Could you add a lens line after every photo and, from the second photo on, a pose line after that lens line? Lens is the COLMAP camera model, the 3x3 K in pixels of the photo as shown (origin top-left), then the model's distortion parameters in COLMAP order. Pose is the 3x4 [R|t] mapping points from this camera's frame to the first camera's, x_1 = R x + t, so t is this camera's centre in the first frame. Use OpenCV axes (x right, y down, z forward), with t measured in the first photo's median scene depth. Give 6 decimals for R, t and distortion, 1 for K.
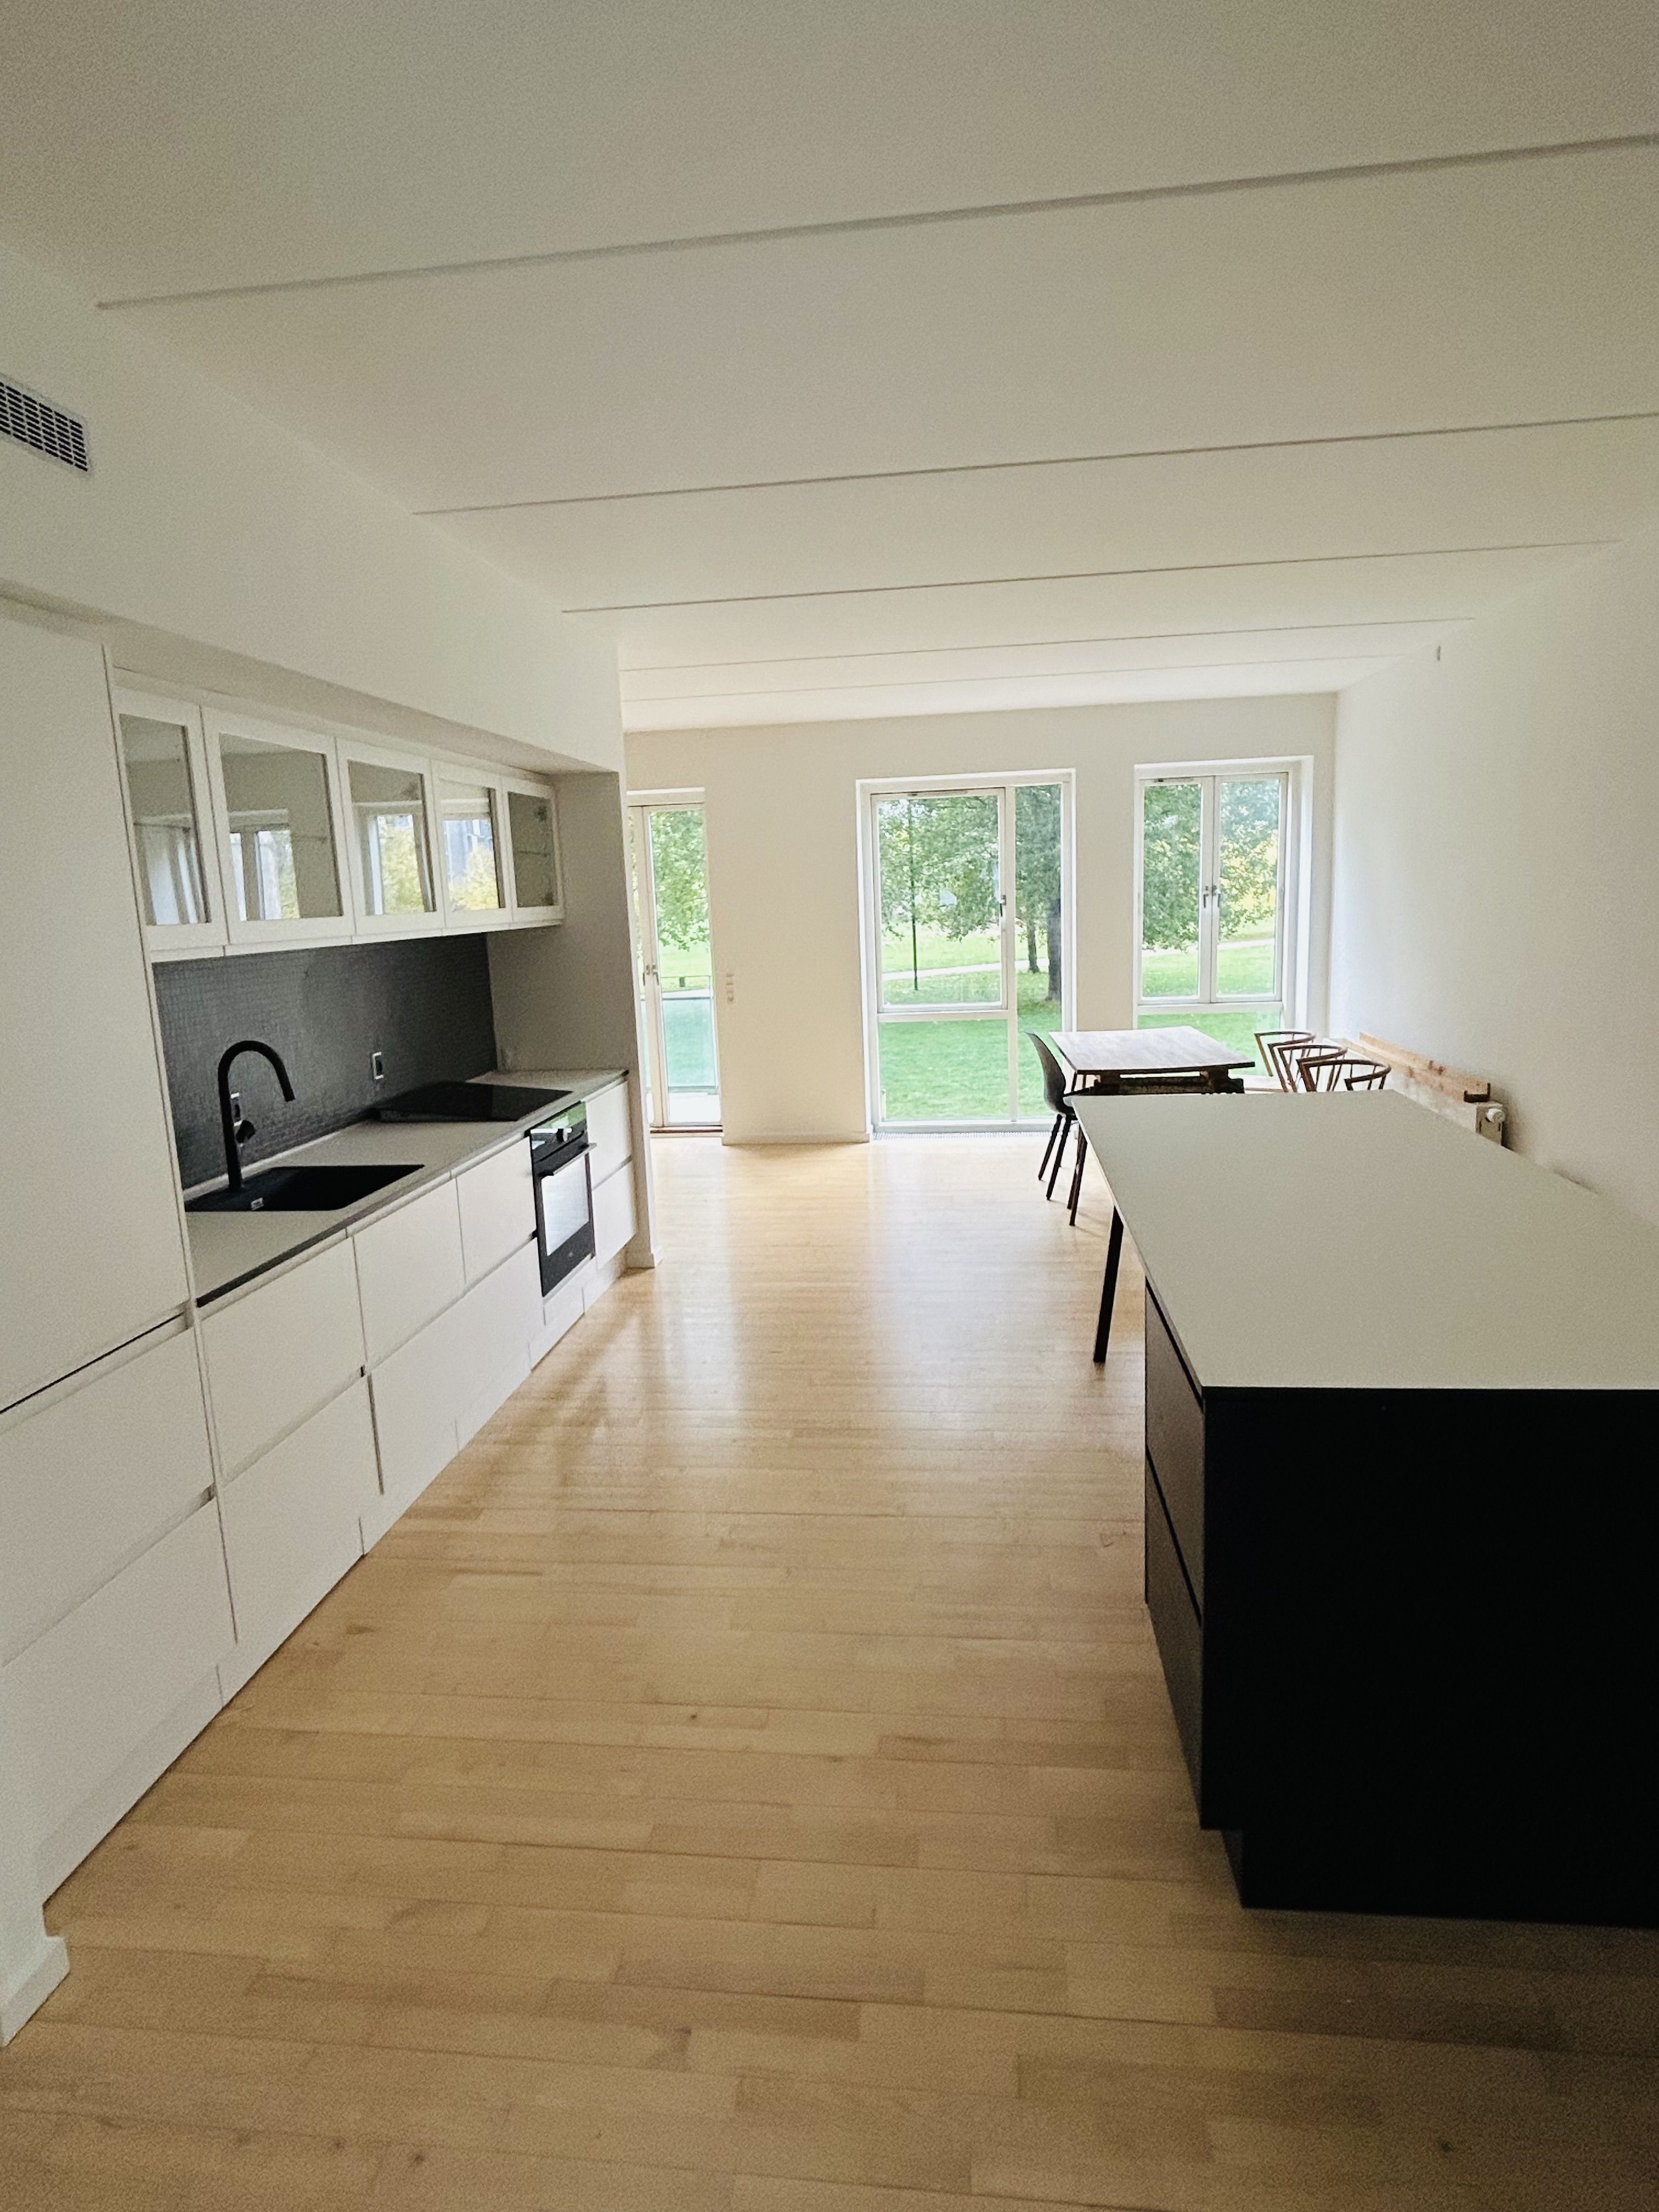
lens RADIAL K [[1221.3, 0, 830.3], [0, 1221.3, 1104.5], [0, 0, 1]] dist [-0.000847, -0.000359]
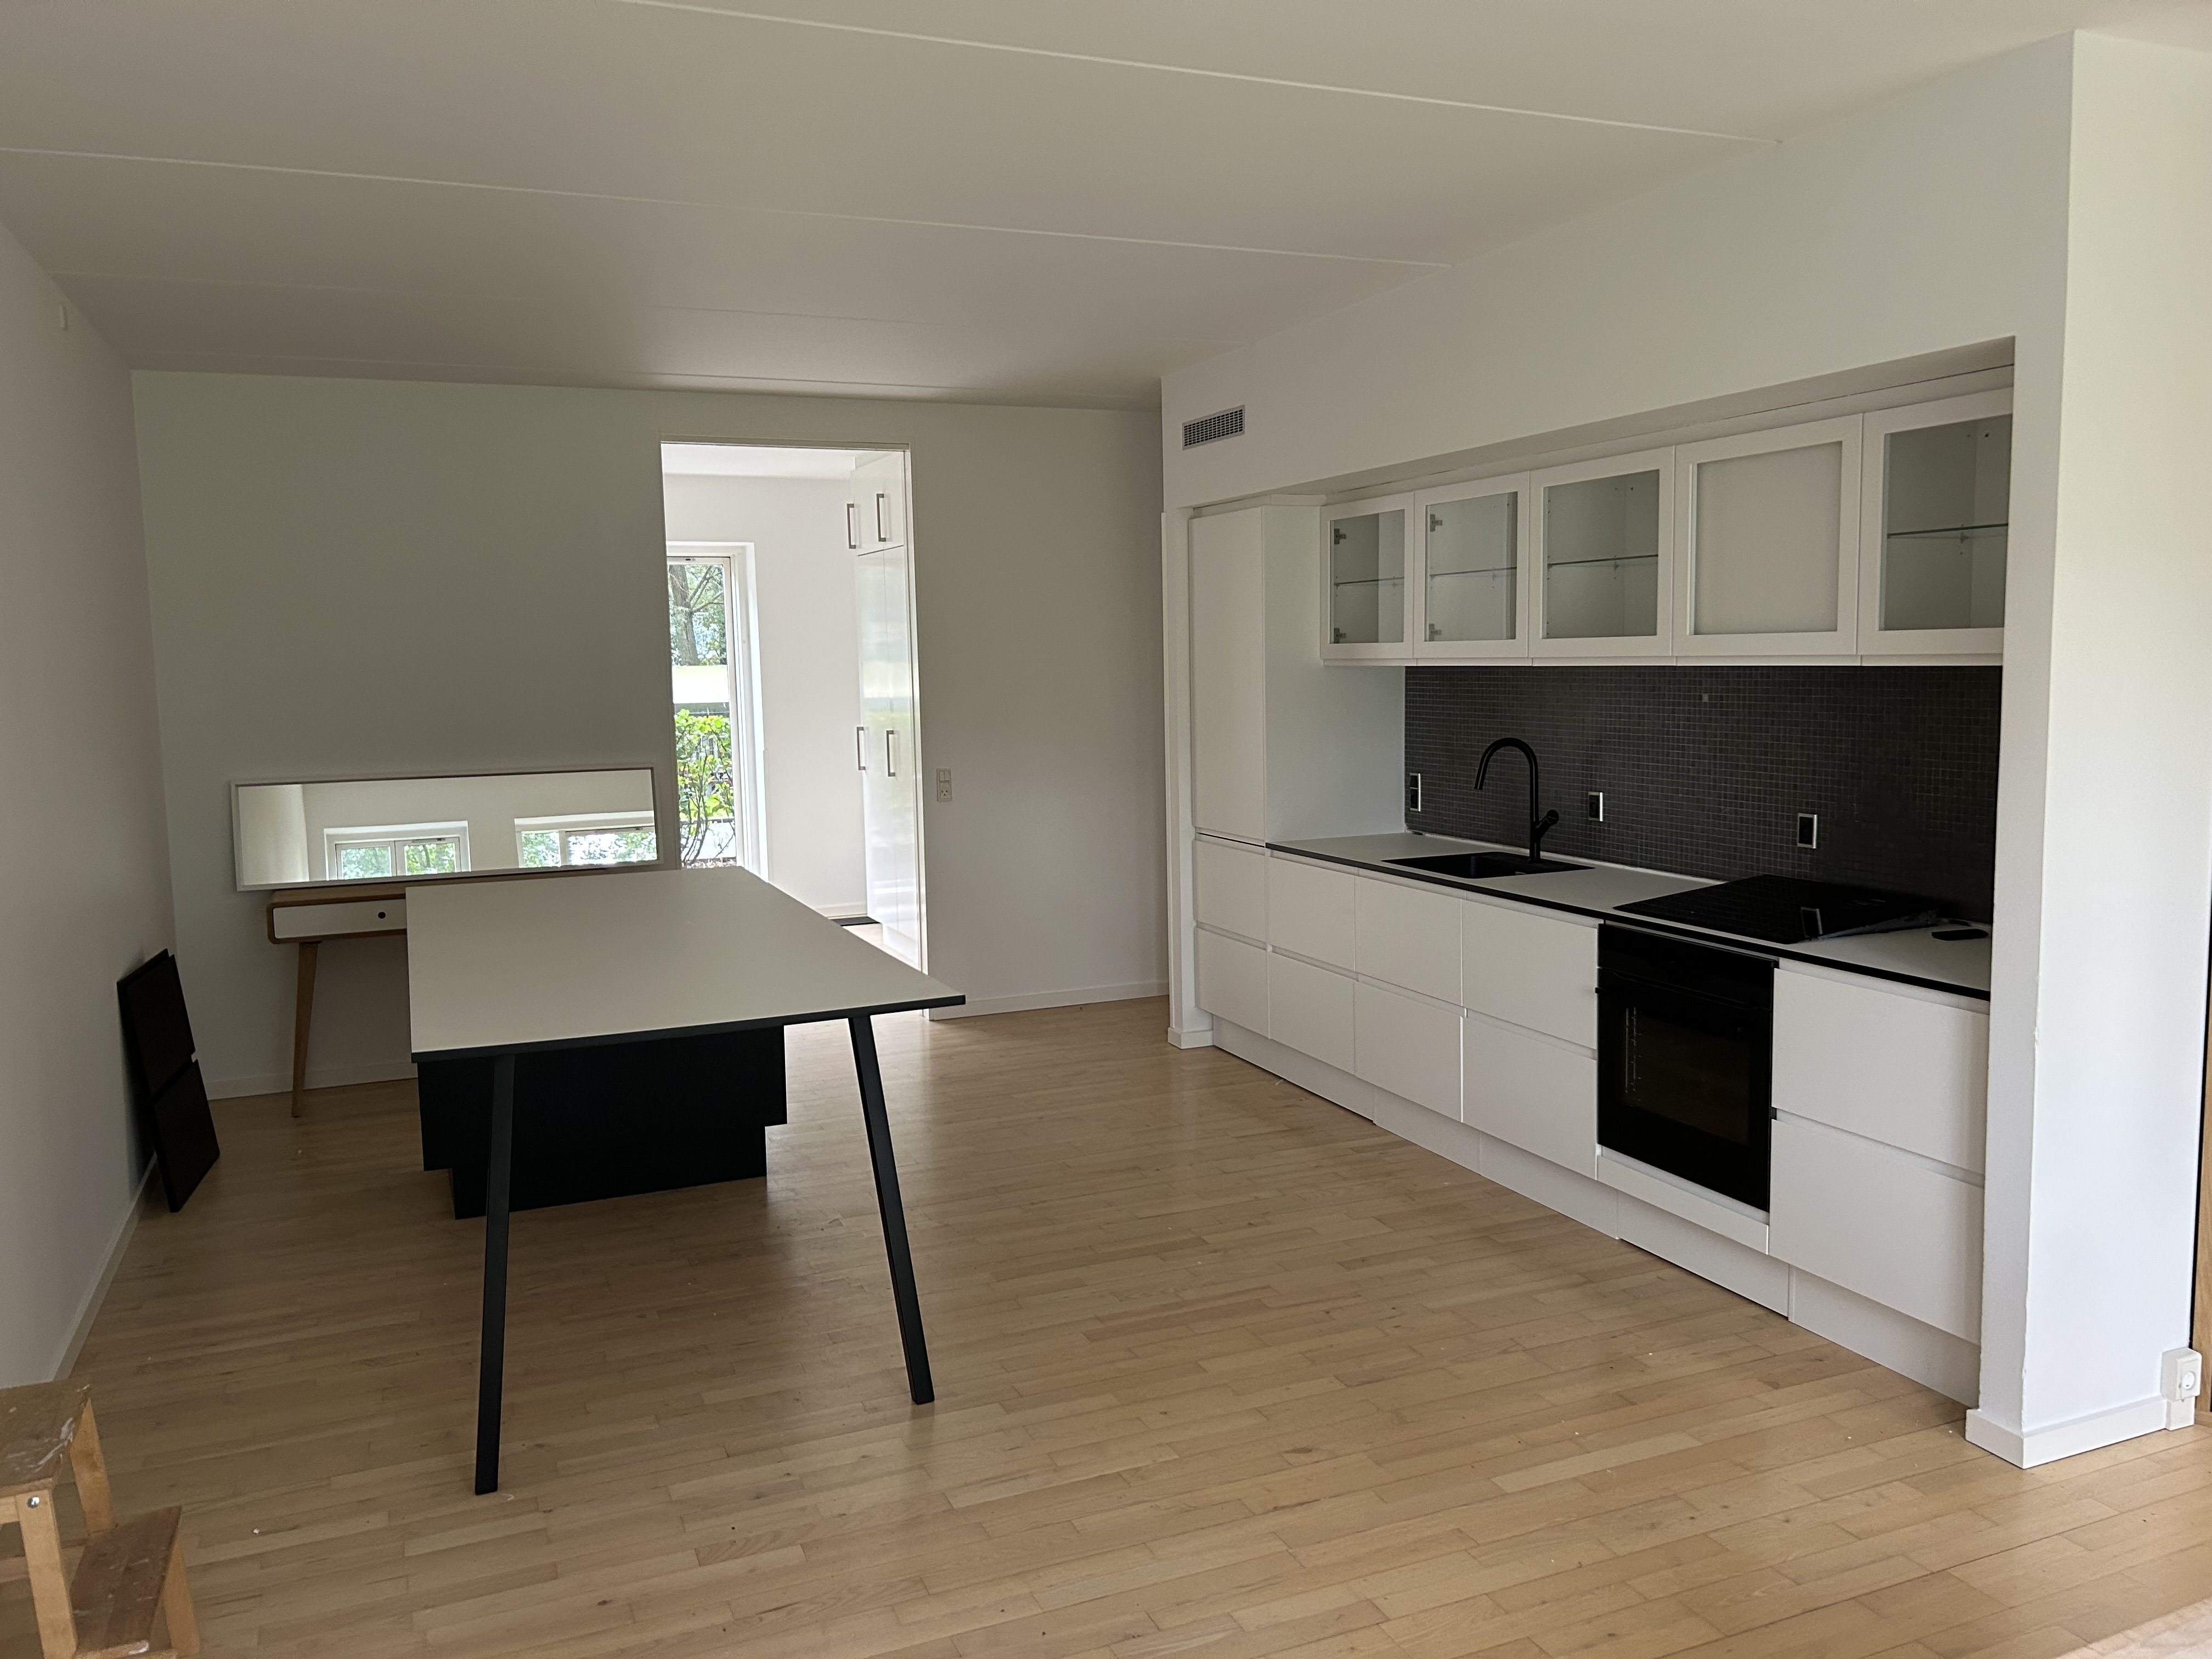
lens RADIAL K [[1662.0, 0, 1102.7], [0, 1662.0, 839.2], [0, 0, 1]] dist [0.002856, 0.000261]
pose [[-0.869363, 0.108559, -0.482102, 0.597750], [-0.032592, 0.960853, 0.275135, -0.347825], [0.493098, 0.254905, -0.831792, 1.928675]]
